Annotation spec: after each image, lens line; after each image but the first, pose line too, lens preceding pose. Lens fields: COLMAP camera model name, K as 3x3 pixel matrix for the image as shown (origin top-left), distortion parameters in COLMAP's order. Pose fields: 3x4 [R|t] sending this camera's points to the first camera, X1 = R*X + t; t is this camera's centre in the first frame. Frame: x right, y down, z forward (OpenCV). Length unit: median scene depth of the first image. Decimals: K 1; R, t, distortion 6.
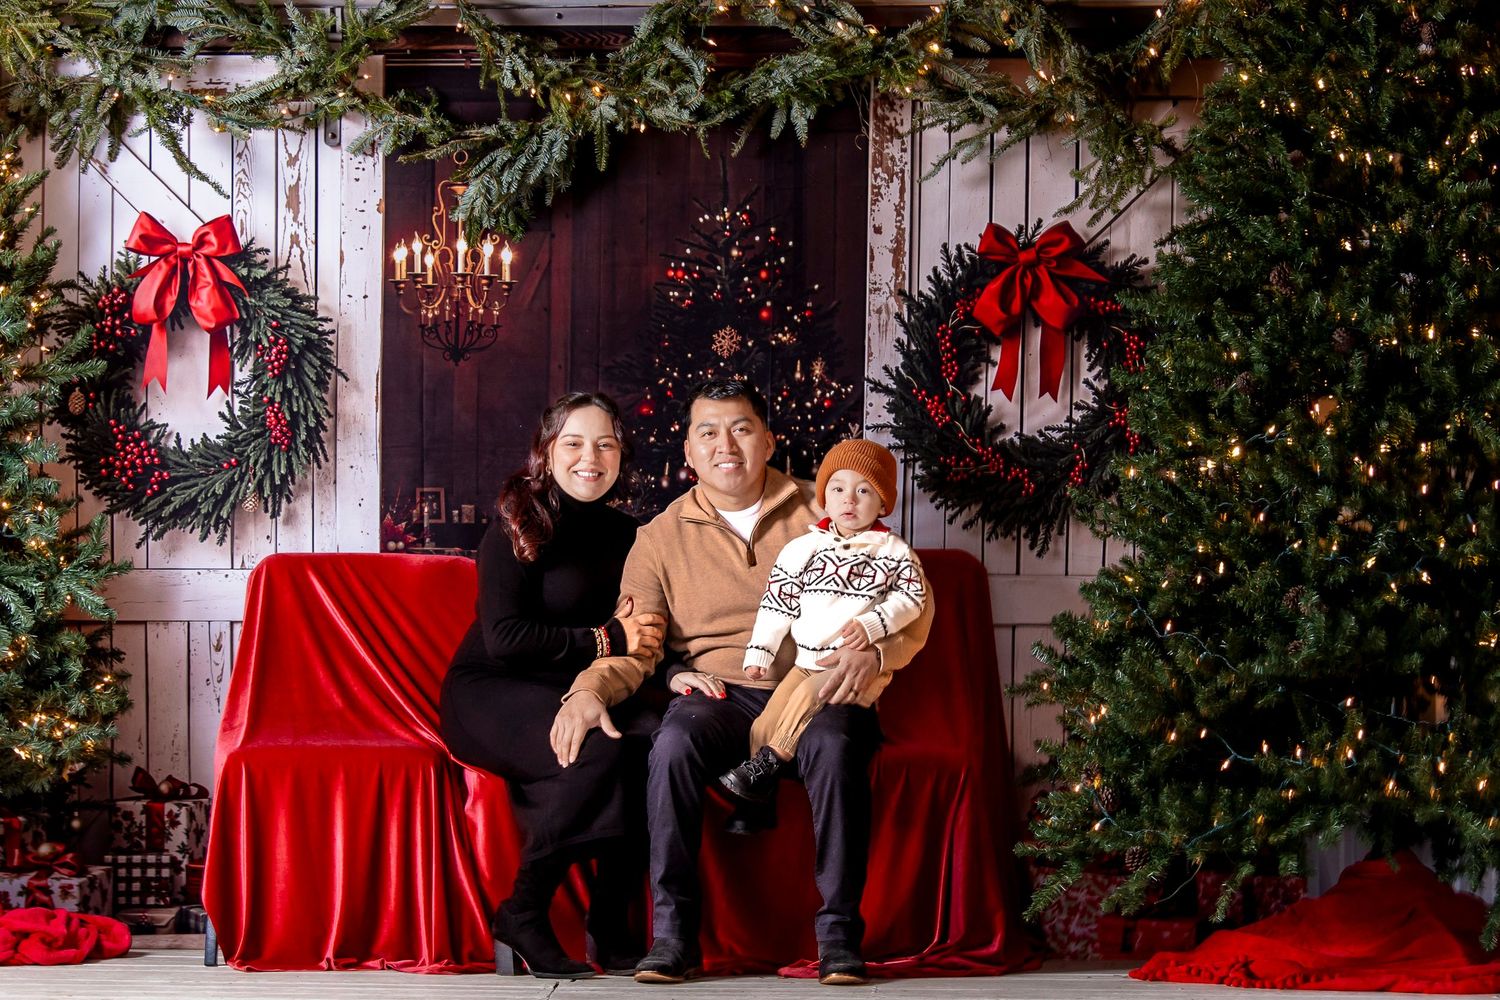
lens RADIAL K [[3028.4, 0, 749.2], [0, 3028.4, 482.0], [0, 0, 1]] dist [0.060644, 0.000000]
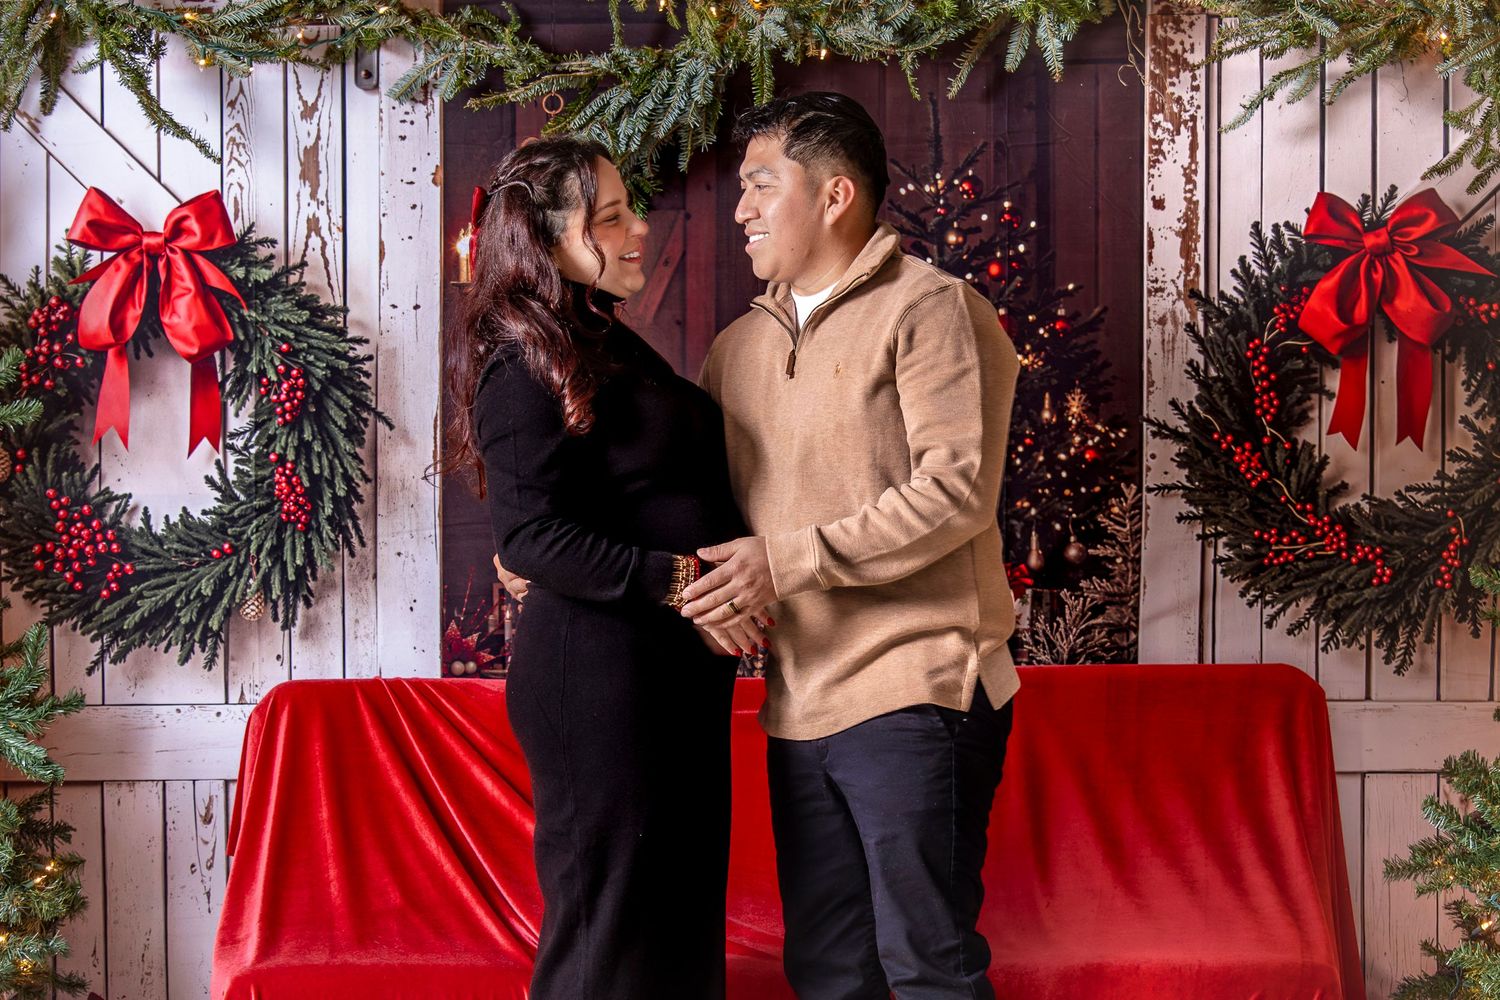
lens RADIAL K [[3293.5, 0, 754.3], [0, 3293.5, 584.9], [0, 0, 1]] dist [0.014038, 0.000000]
pose [[0.999686, -0.009916, 0.023019, -0.068094], [0.010030, 0.999938, -0.004835, 0.006500], [-0.022970, 0.005065, 0.999723, 0.251156]]
